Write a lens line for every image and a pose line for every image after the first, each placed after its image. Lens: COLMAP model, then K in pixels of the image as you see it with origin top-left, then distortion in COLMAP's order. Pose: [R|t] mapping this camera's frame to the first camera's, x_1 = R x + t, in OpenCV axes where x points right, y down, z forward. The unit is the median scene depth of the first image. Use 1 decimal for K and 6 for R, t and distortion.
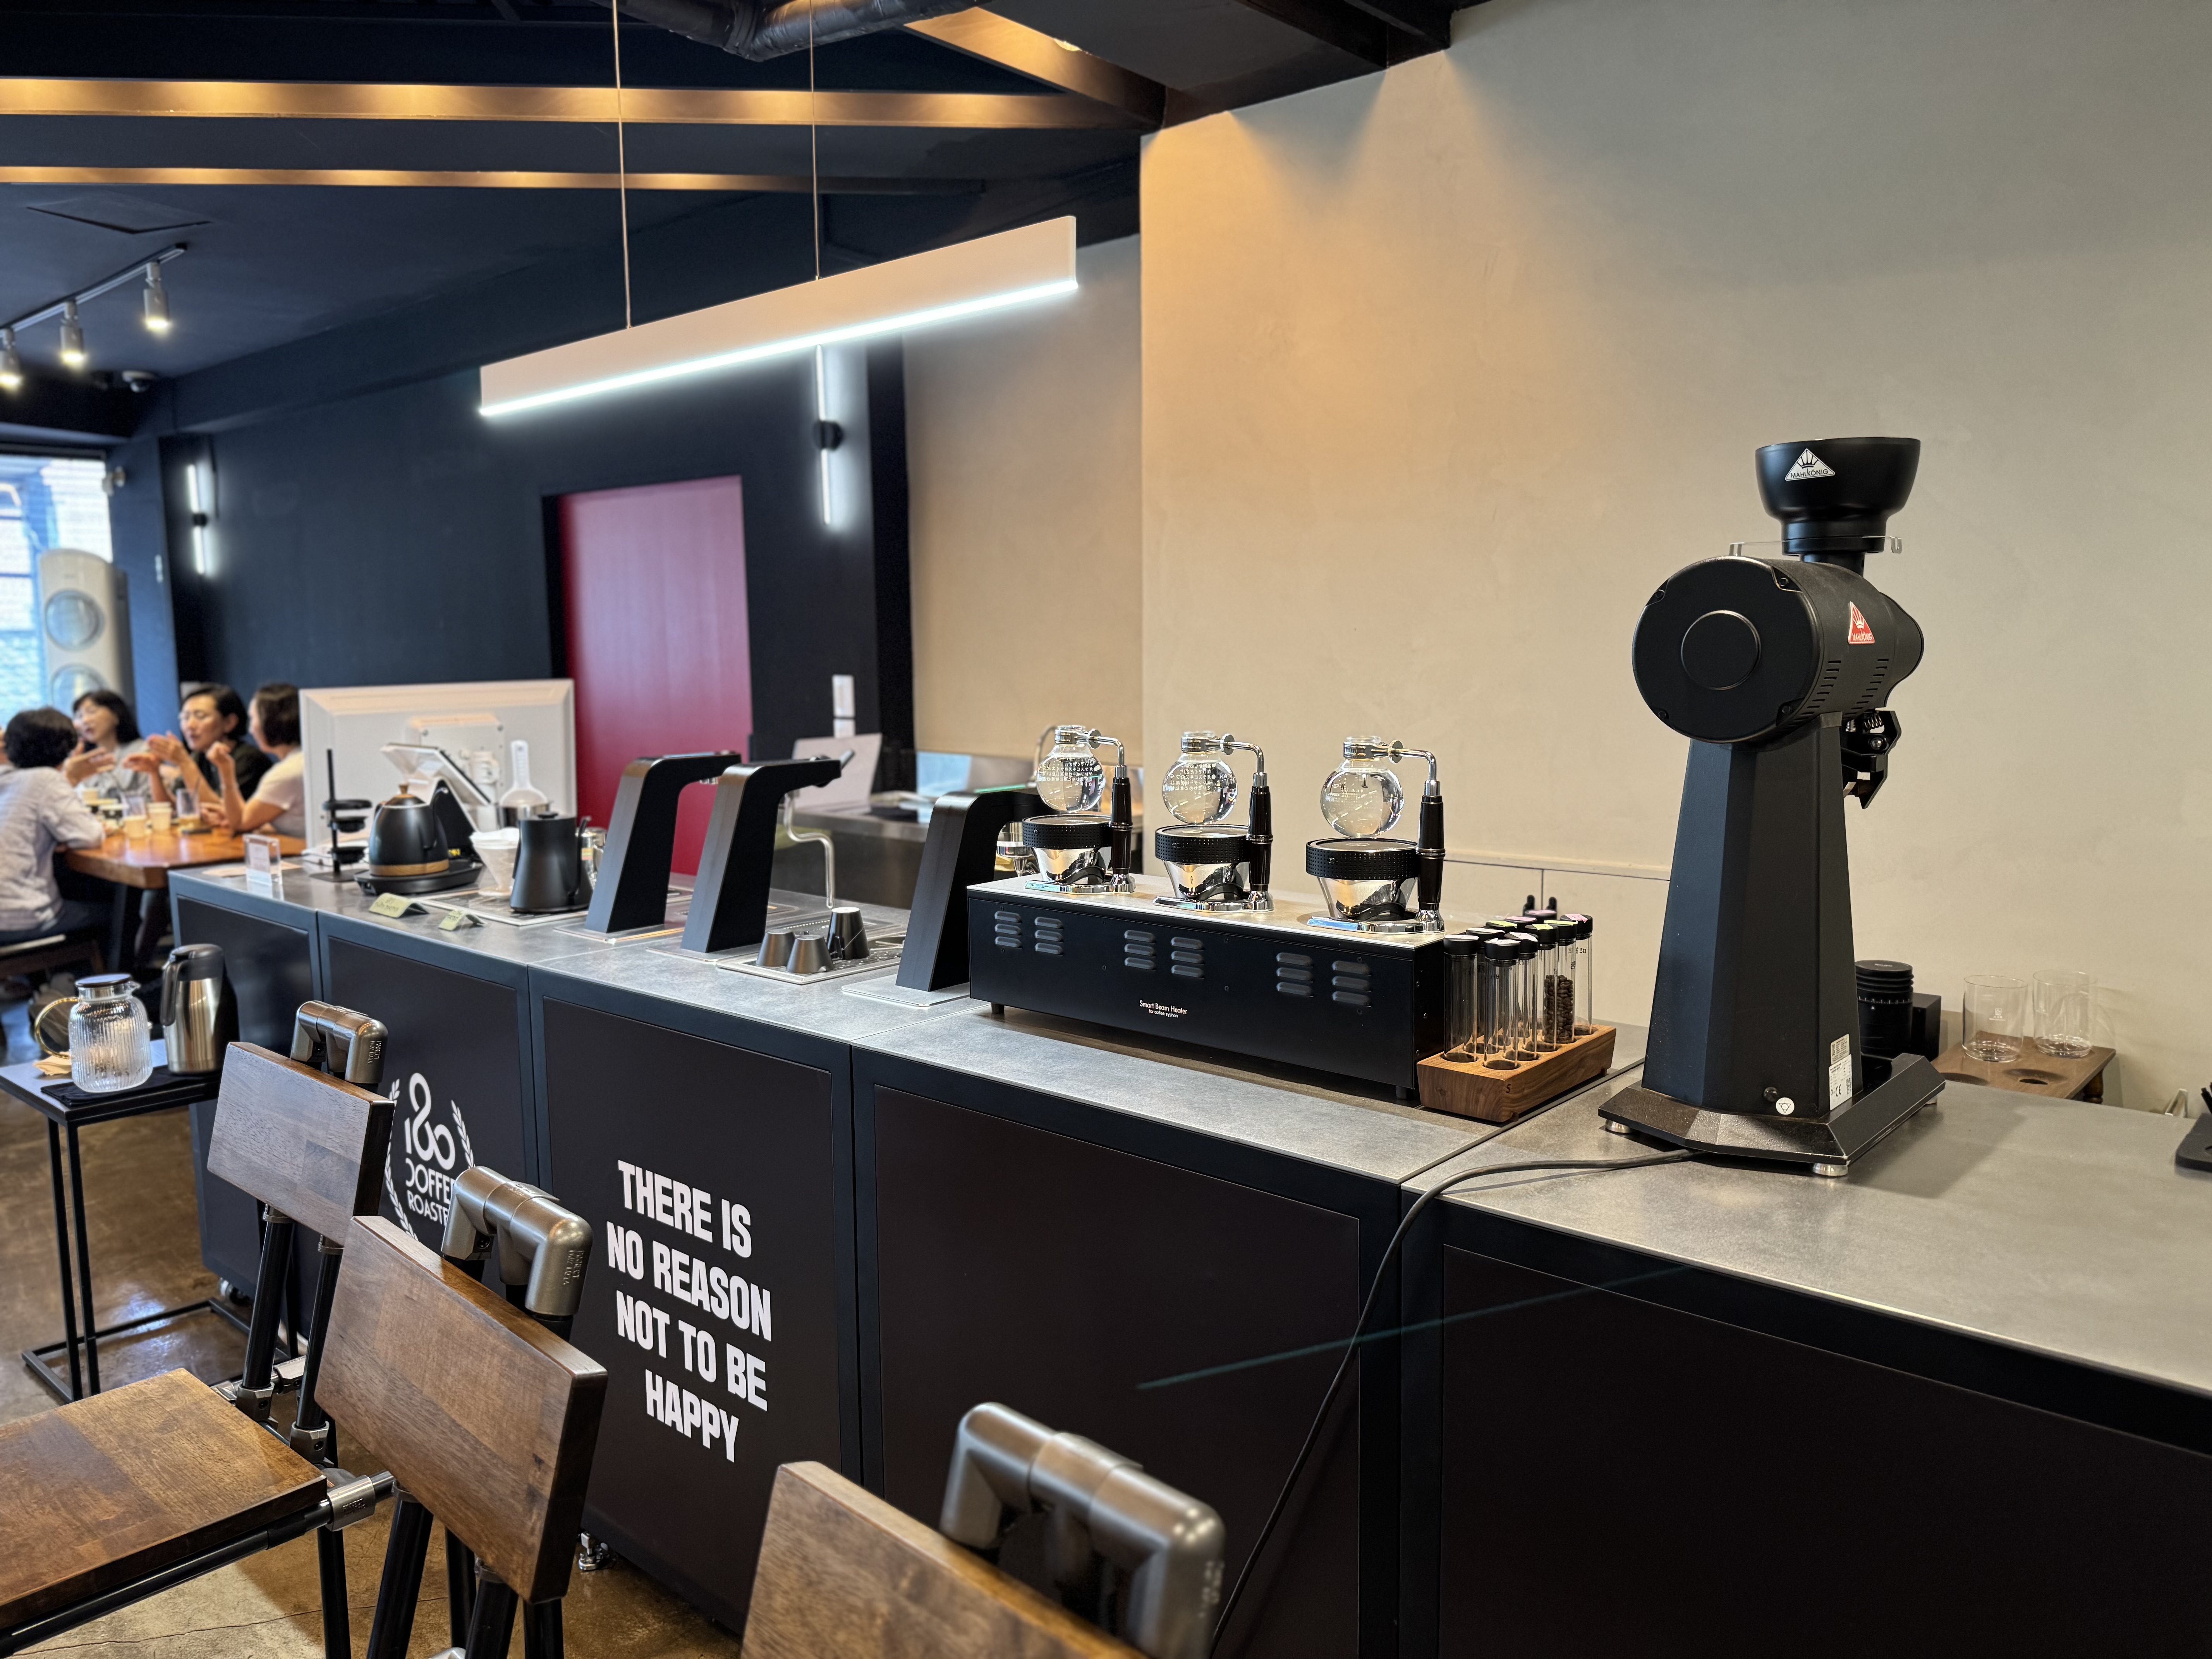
lens RADIAL K [[1577.7, 0, 1108.7], [0, 1577.7, 839.3], [0, 0, 1]] dist [-0.007434, -0.014488]
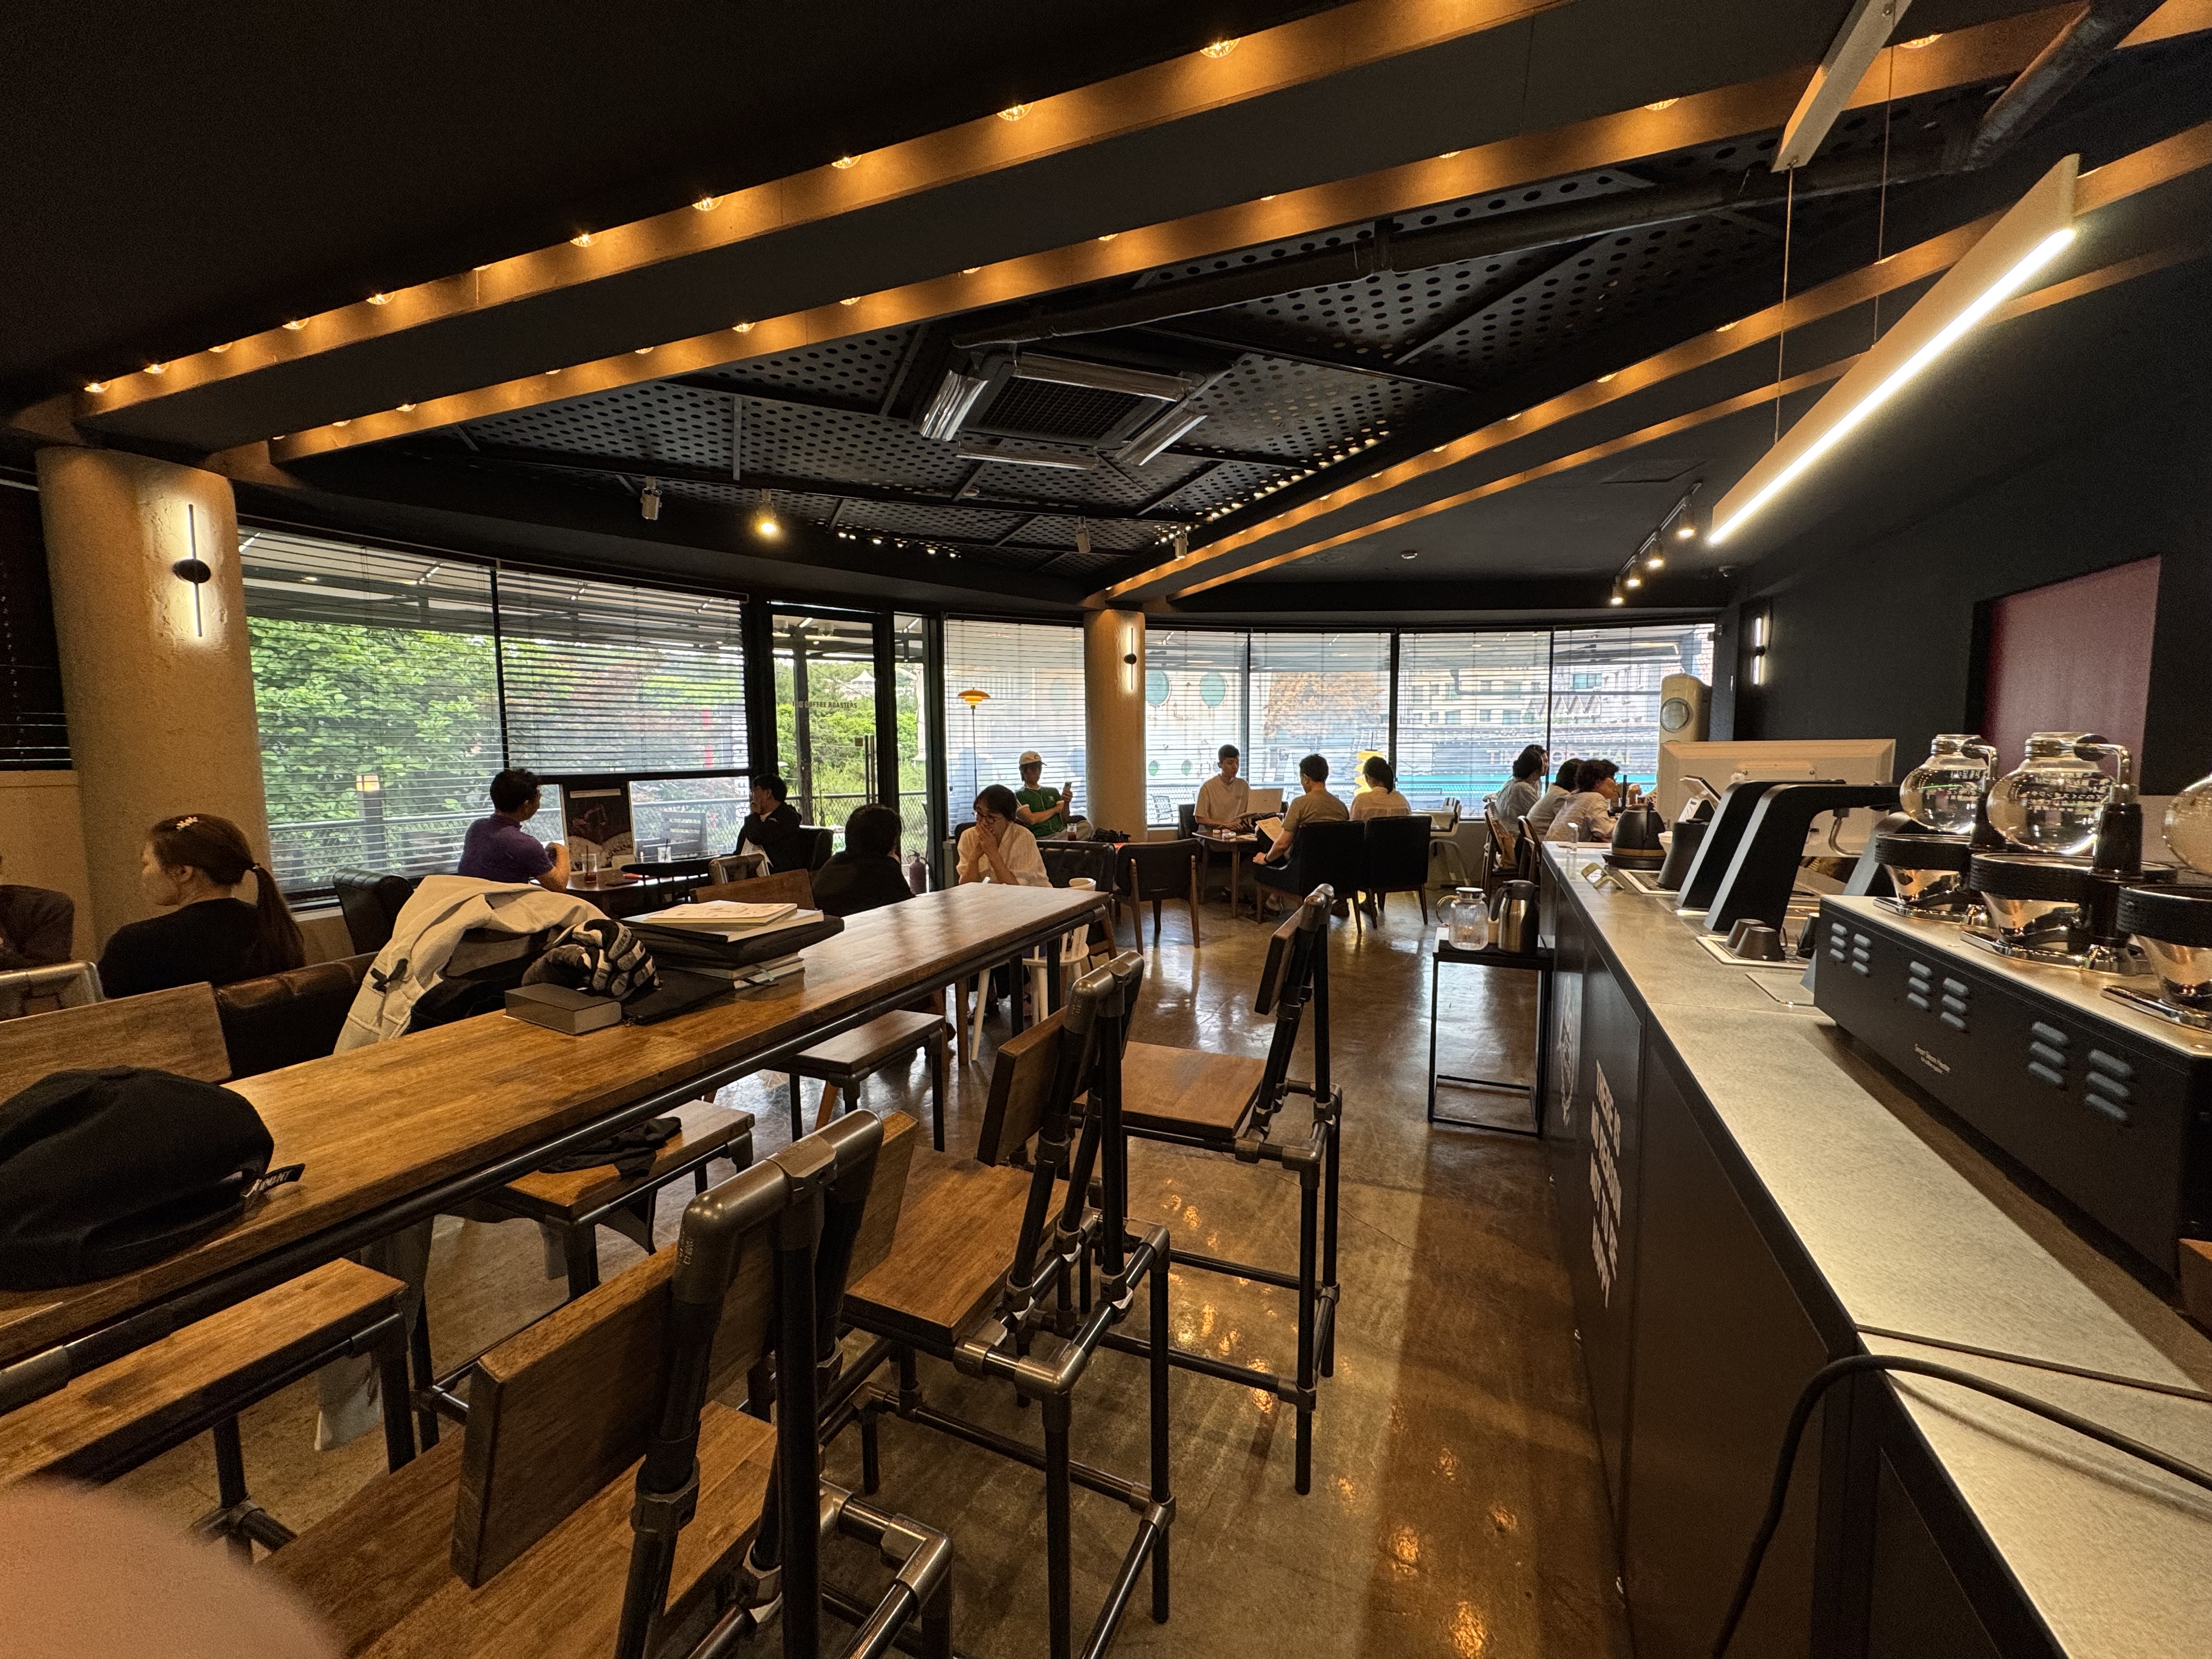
lens RADIAL K [[879.7, 0, 1101.2], [0, 879.7, 815.6], [0, 0, 1]] dist [0.000207, 0.000038]
pose [[0.309665, 0.081743, -0.947325, 0.130994], [-0.120335, 0.991656, 0.046232, 0.003831], [0.943200, 0.099680, 0.316918, 0.161197]]
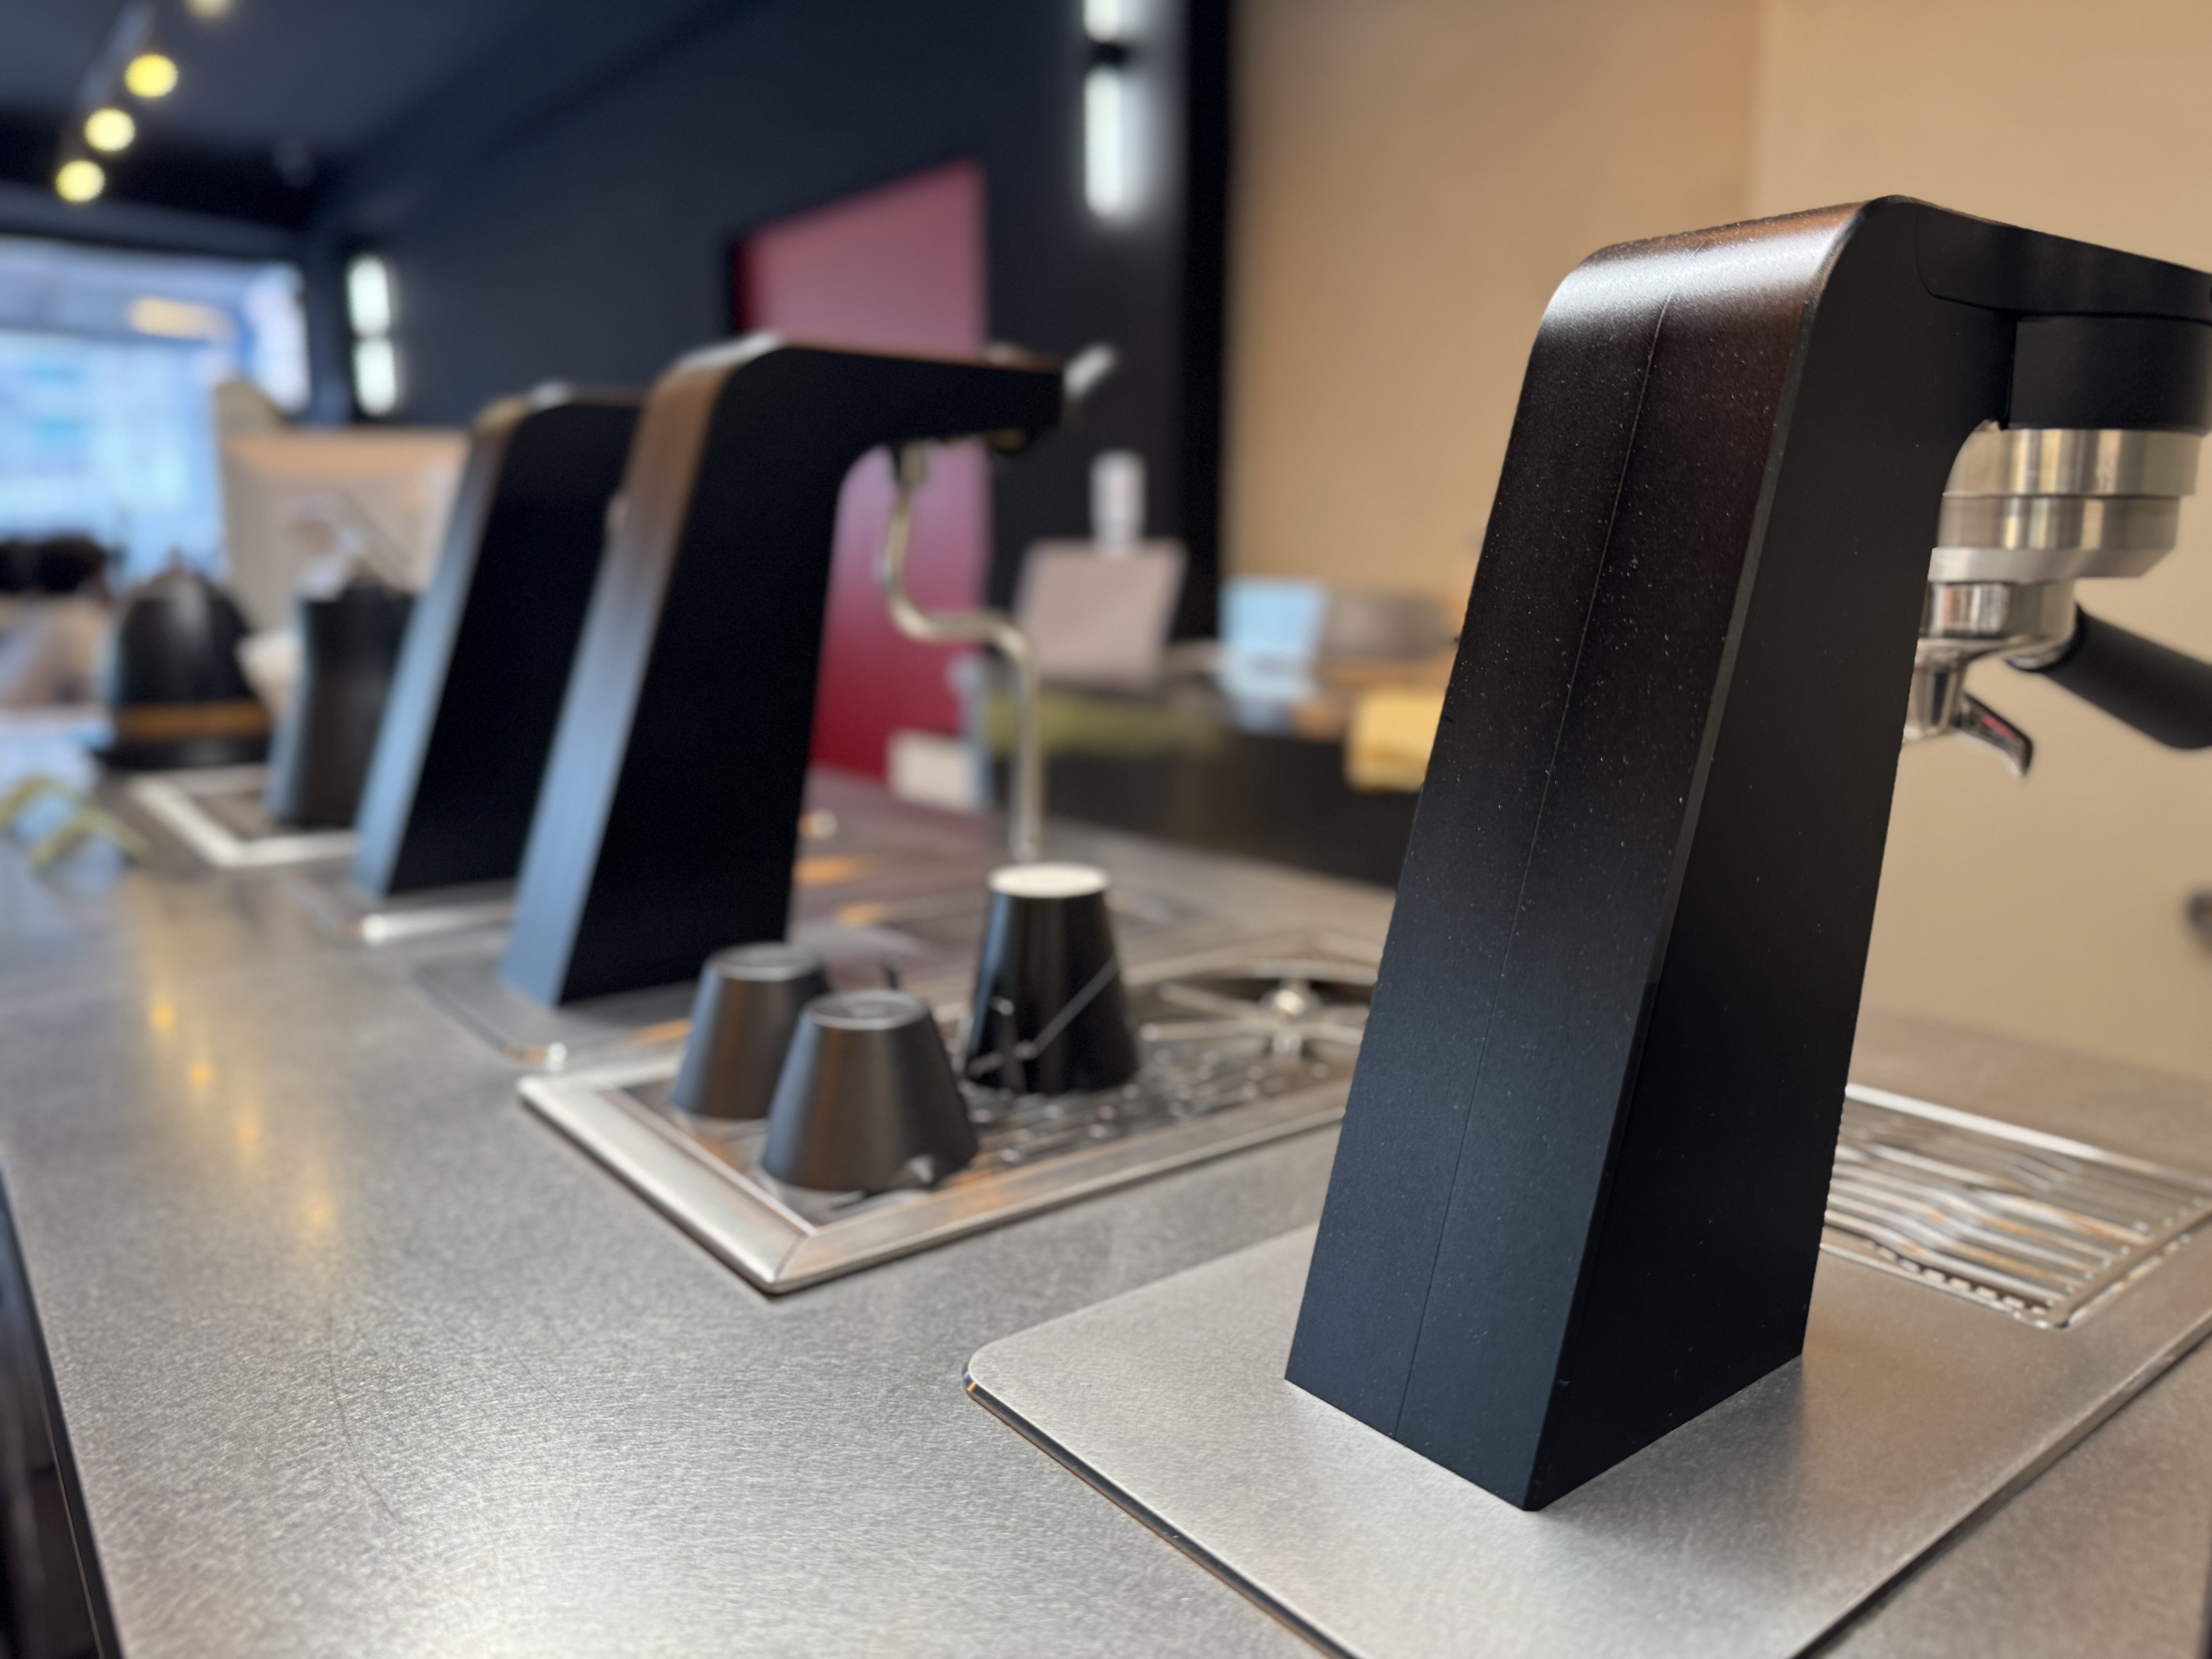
lens RADIAL K [[1577.7, 0, 1100.3], [0, 1577.7, 824.4], [0, 0, 1]] dist [-0.007434, -0.014488]
pose [[0.982958, 0.039404, -0.179560, -0.059456], [-0.031941, 0.998509, 0.044268, 0.012605], [0.181037, -0.037778, 0.982750, 0.391580]]
